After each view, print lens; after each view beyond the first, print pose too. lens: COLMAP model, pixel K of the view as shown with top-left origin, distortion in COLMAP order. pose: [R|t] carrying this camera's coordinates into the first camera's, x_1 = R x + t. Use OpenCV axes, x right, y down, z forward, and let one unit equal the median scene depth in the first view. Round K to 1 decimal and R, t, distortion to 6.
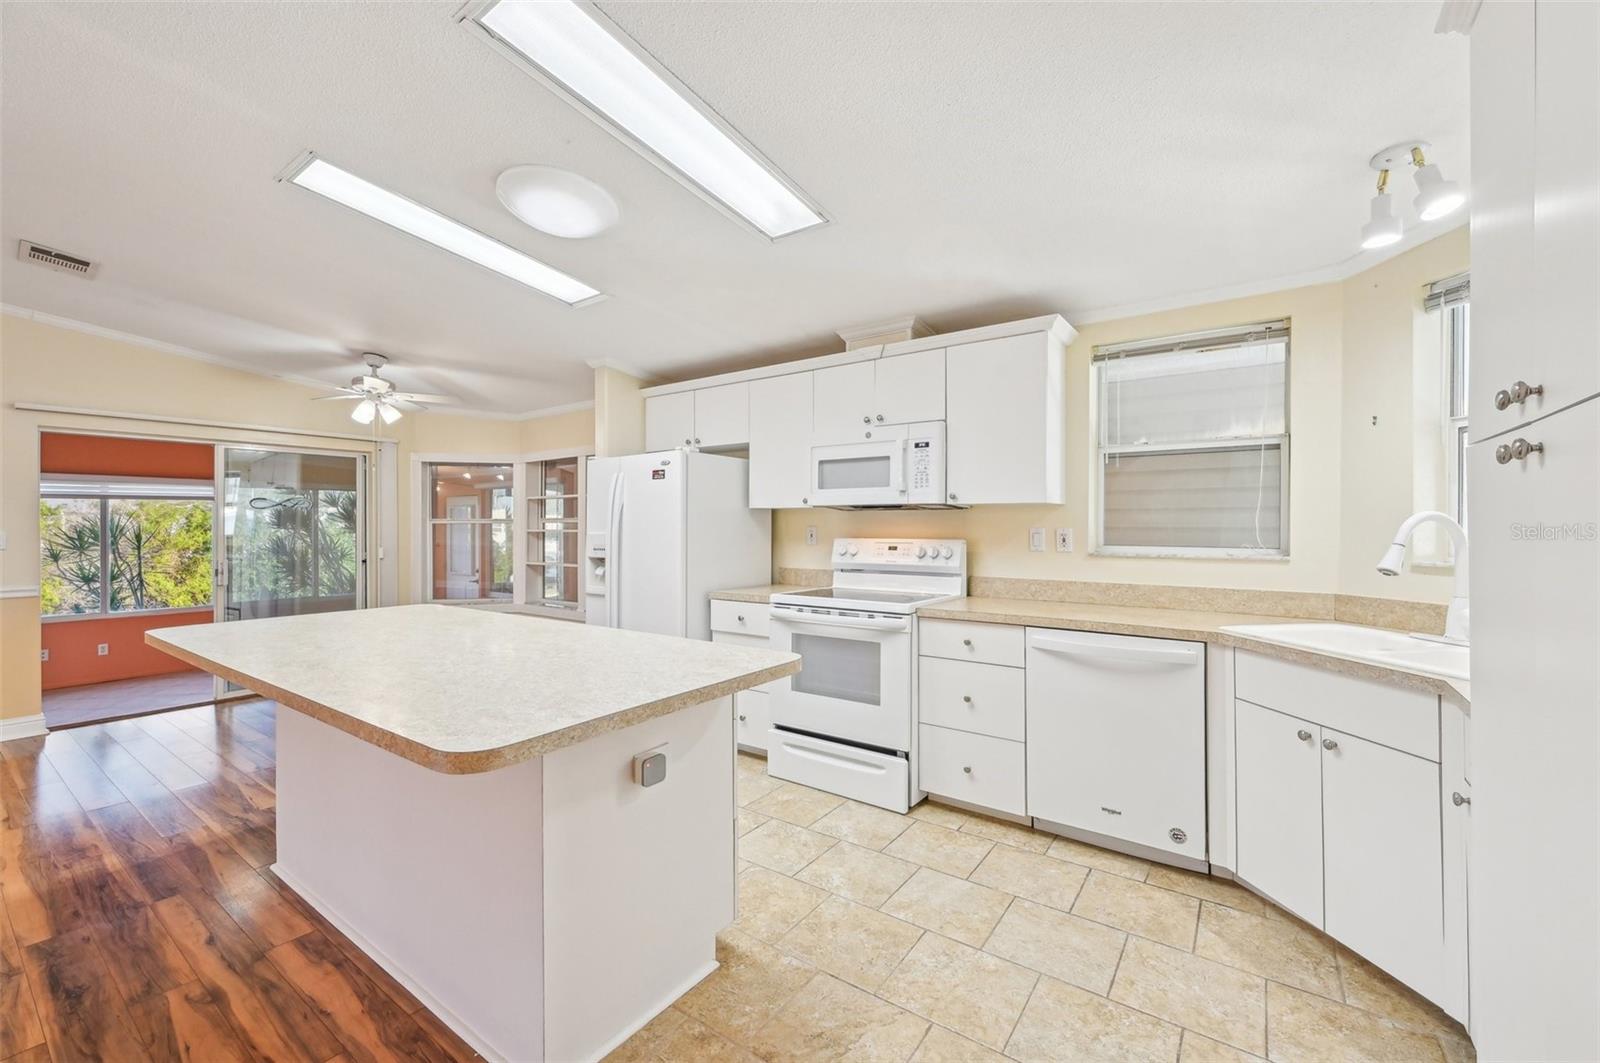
lens RADIAL K [[641.6, 0, 781.4], [0, 641.6, 530.1], [0, 0, 1]] dist [0.000634, 0.000328]
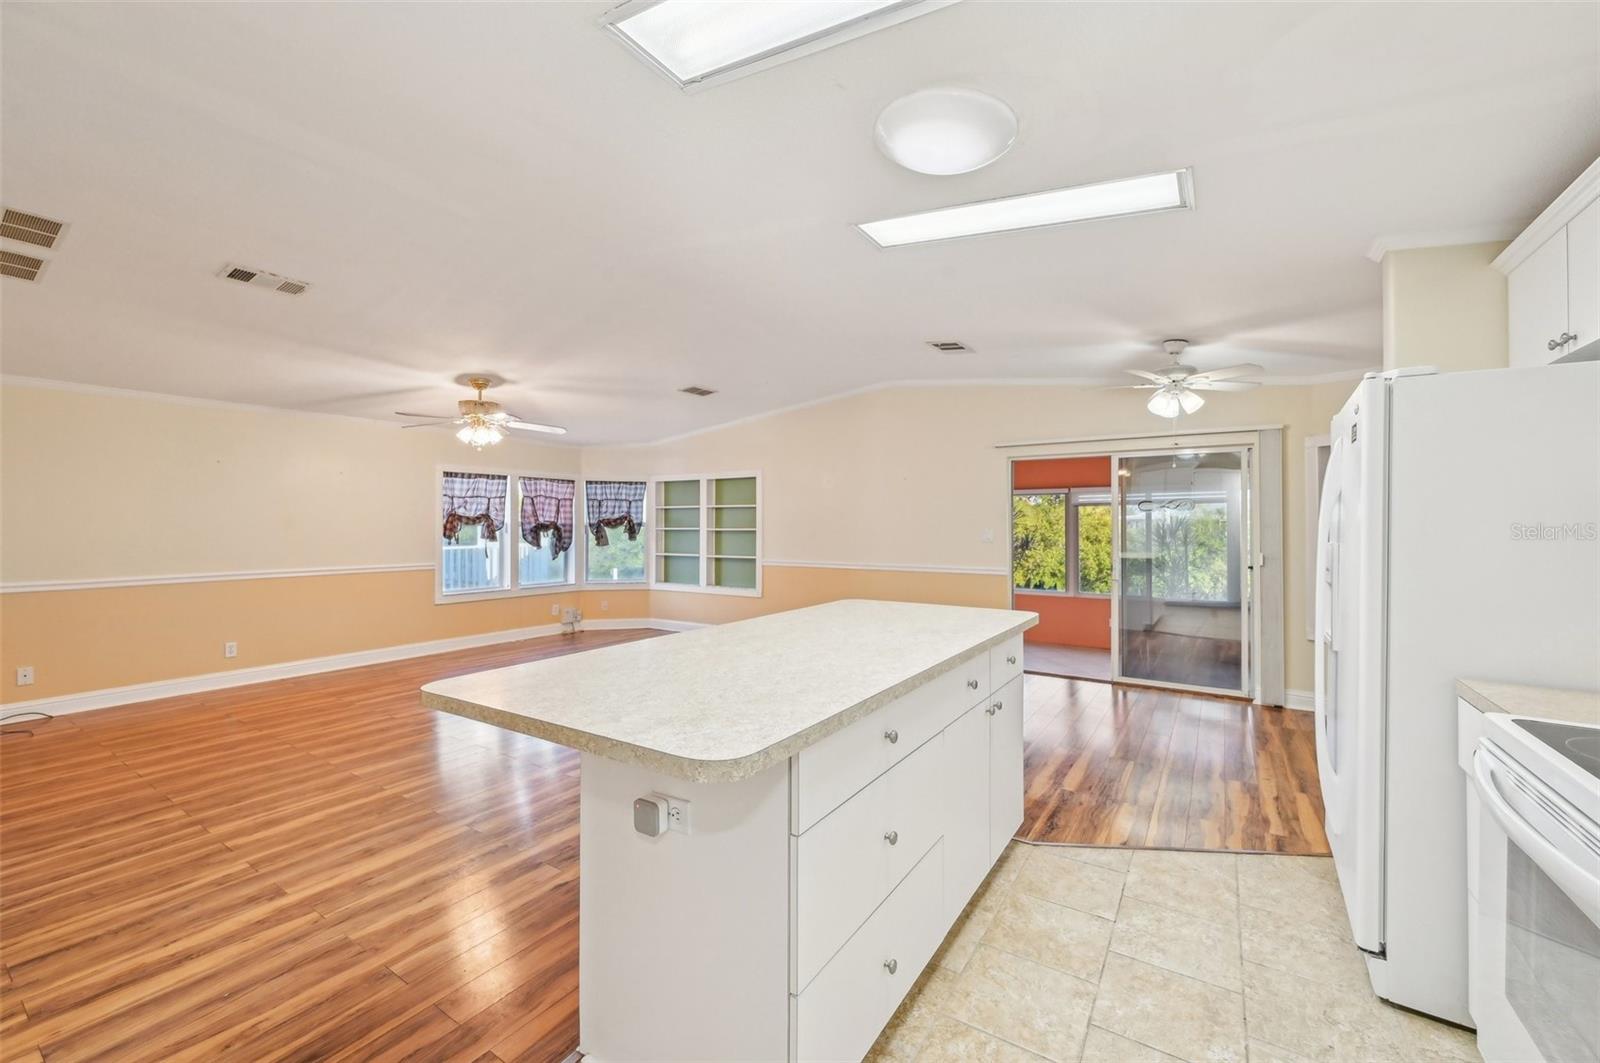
lens RADIAL K [[644.3, 0, 807.6], [0, 644.3, 523.5], [0, 0, 1]] dist [0.001331, 0.000494]
pose [[0.069872, -0.002462, -0.997553, 0.319221], [-0.006115, 0.999977, -0.002897, -0.010337], [0.997537, 0.006302, 0.069855, 0.552400]]
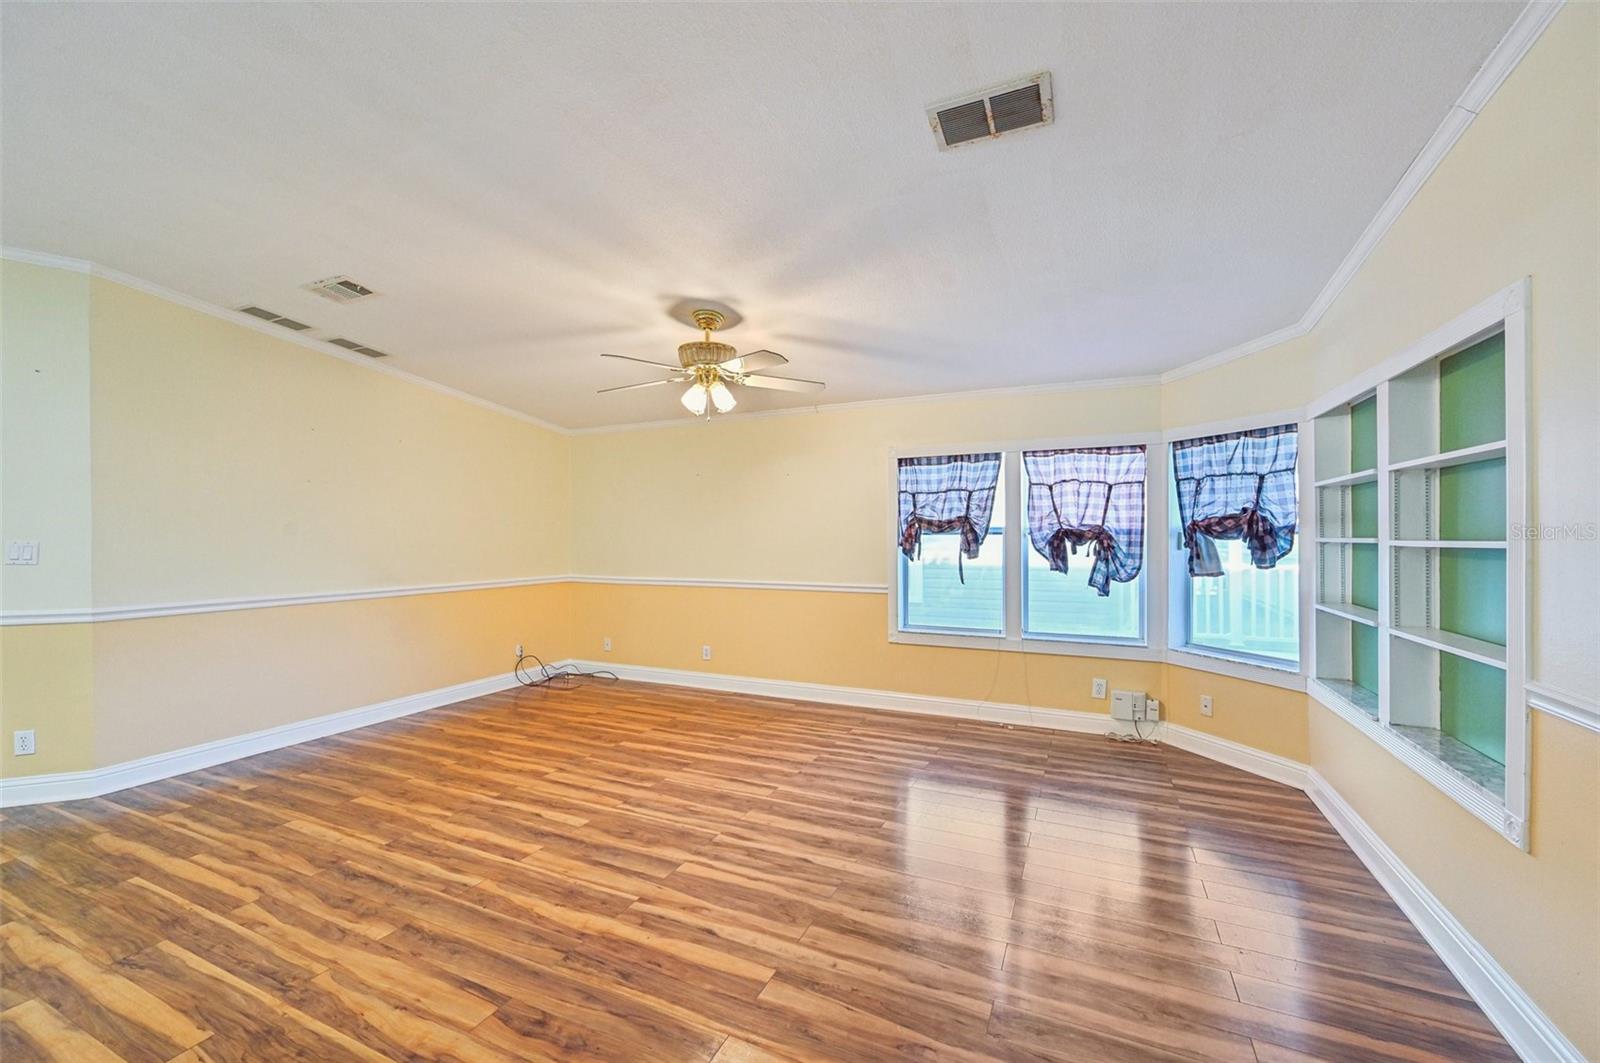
lens RADIAL K [[633.6, 0, 800.0], [0, 633.6, 531.5], [0, 0, 1]] dist [0.000294, -0.000048]
pose [[-0.977545, 0.002425, -0.210711, -1.232337], [0.002531, 0.999997, -0.000230, -0.008034], [0.210709, -0.000758, -0.977548, 0.899670]]
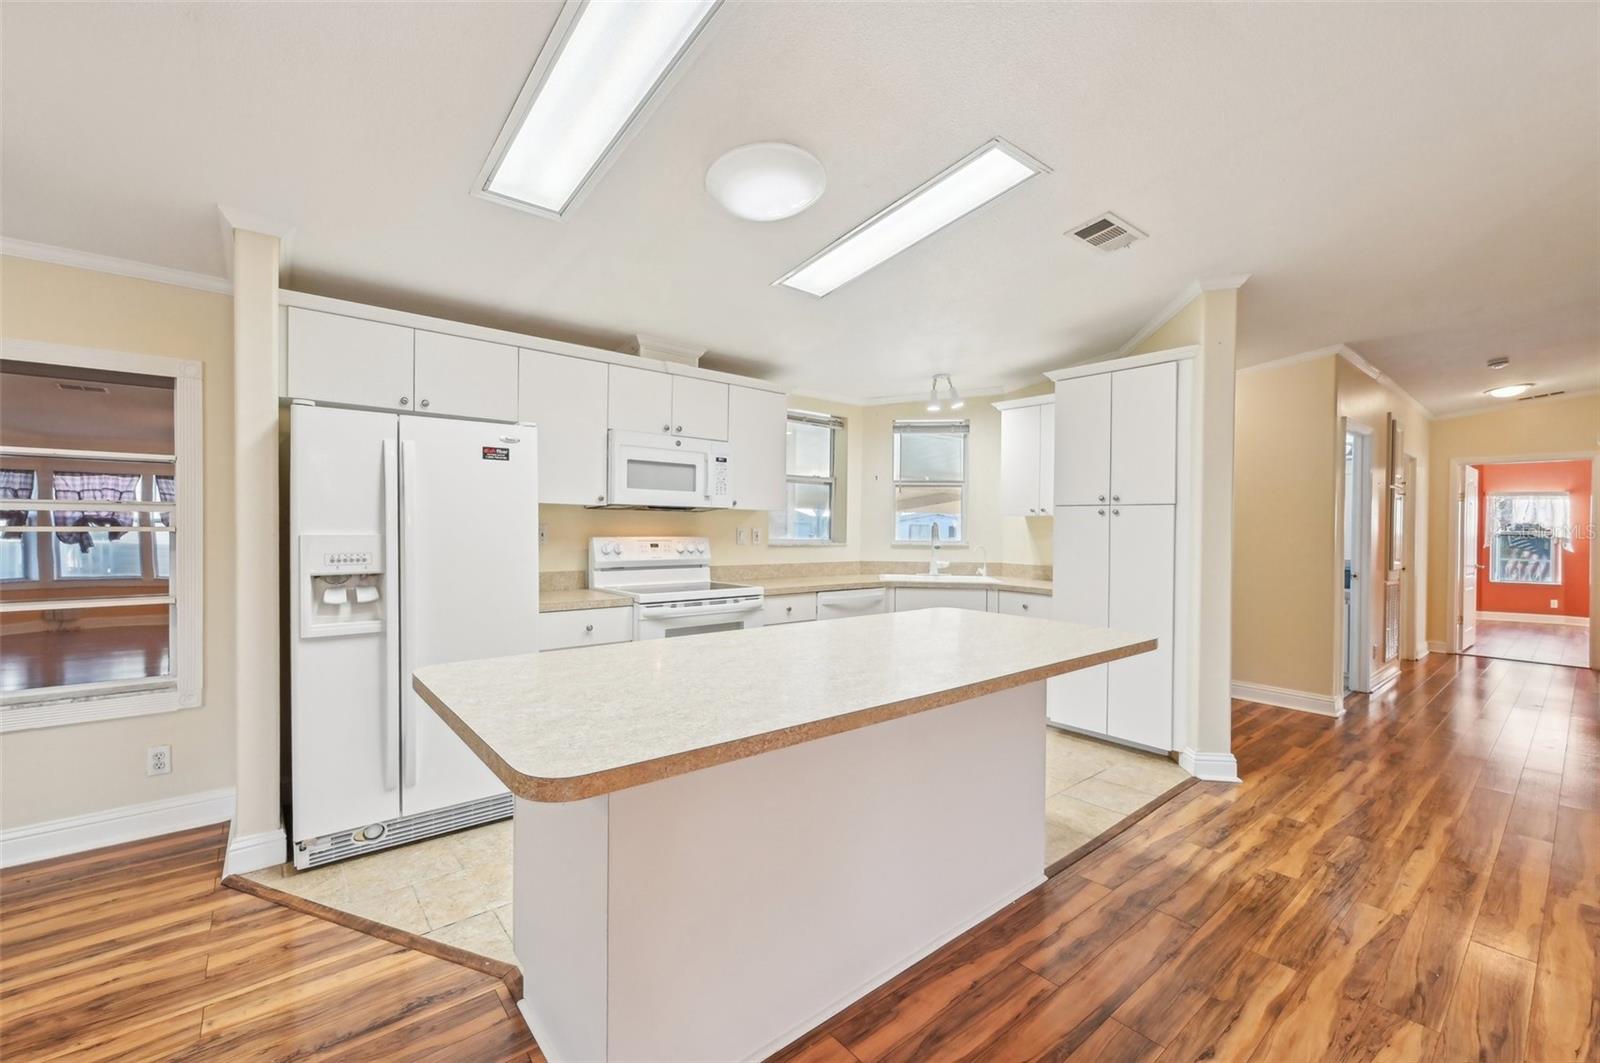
lens RADIAL K [[679.0, 0, 793.4], [0, 679.0, 536.8], [0, 0, 1]] dist [0.002025, -0.000211]
pose [[0.242325, -0.010609, 0.970137, -0.937151], [-0.004523, 0.999917, 0.012065, -0.001945], [-0.970184, -0.007312, 0.242257, 0.512537]]
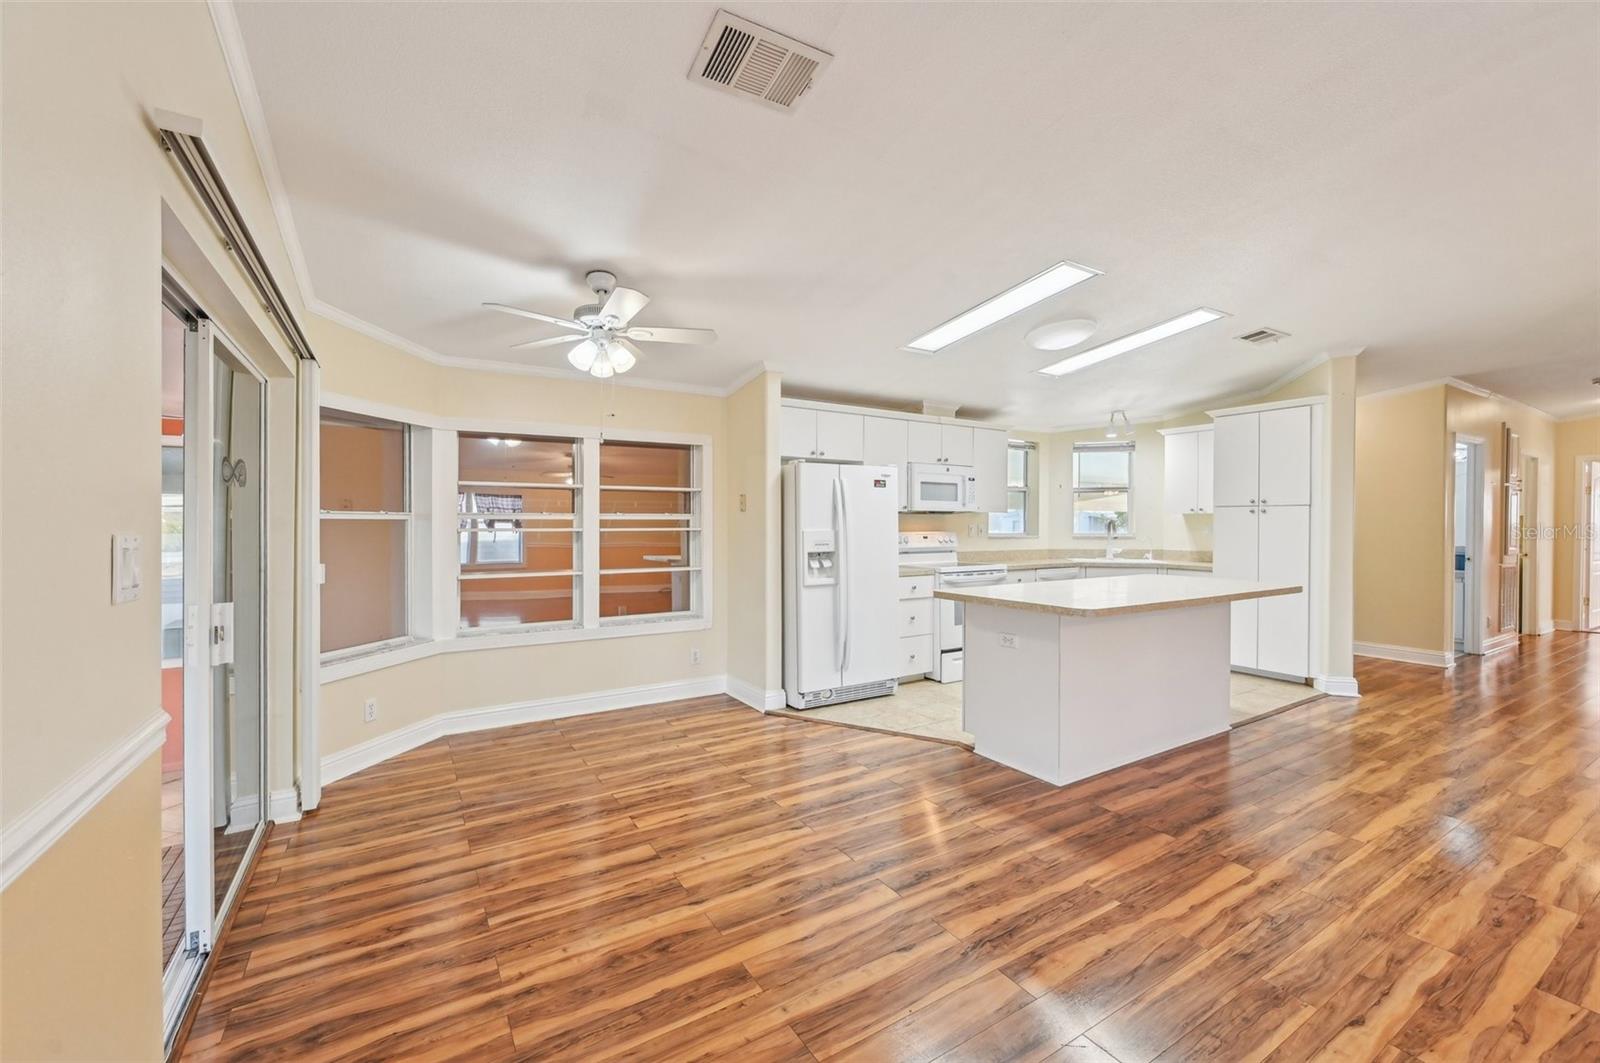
lens RADIAL K [[655.9, 0, 792.1], [0, 655.9, 535.5], [0, 0, 1]] dist [-0.001989, -0.000055]
pose [[0.381208, -0.015780, 0.924355, -1.597086], [0.005716, 0.999875, 0.014712, -0.003497], [-0.924472, -0.000325, 0.381251, 0.714054]]
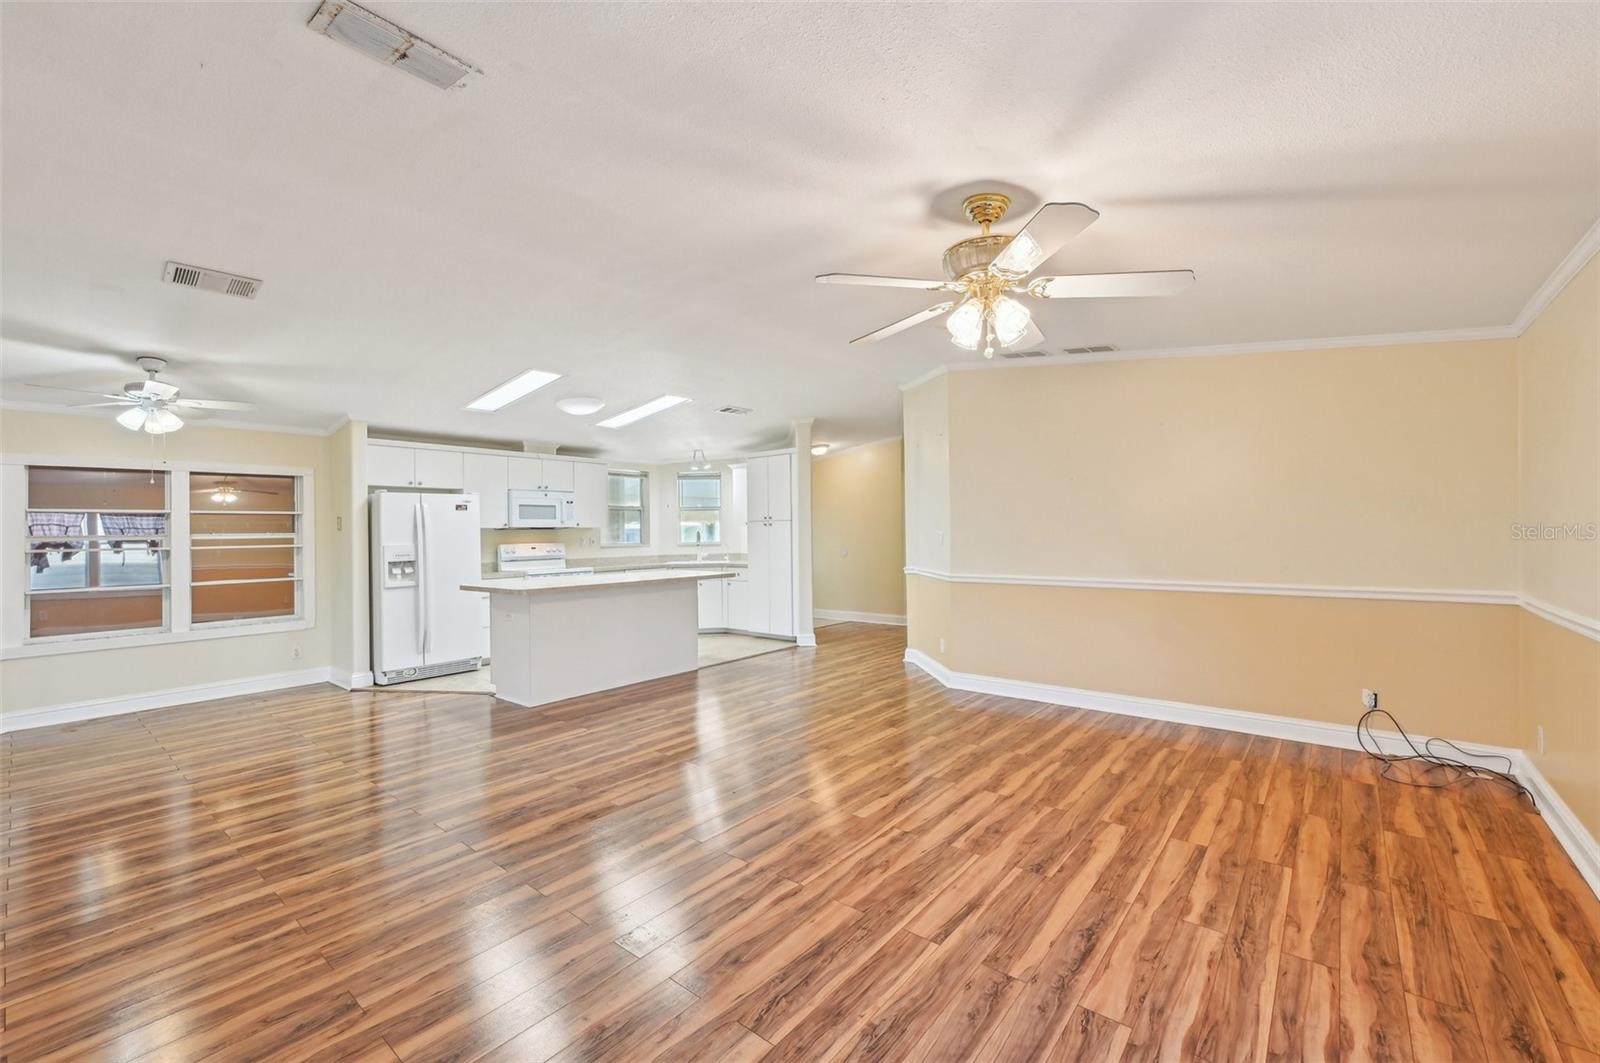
lens RADIAL K [[659.5, 0, 797.9], [0, 659.5, 527.0], [0, 0, 1]] dist [-0.003247, -0.000311]
pose [[0.052019, 0.009611, 0.998600, -2.022234], [0.023304, 0.999670, -0.010836, 0.003207], [-0.998374, 0.023835, 0.051778, 0.029336]]
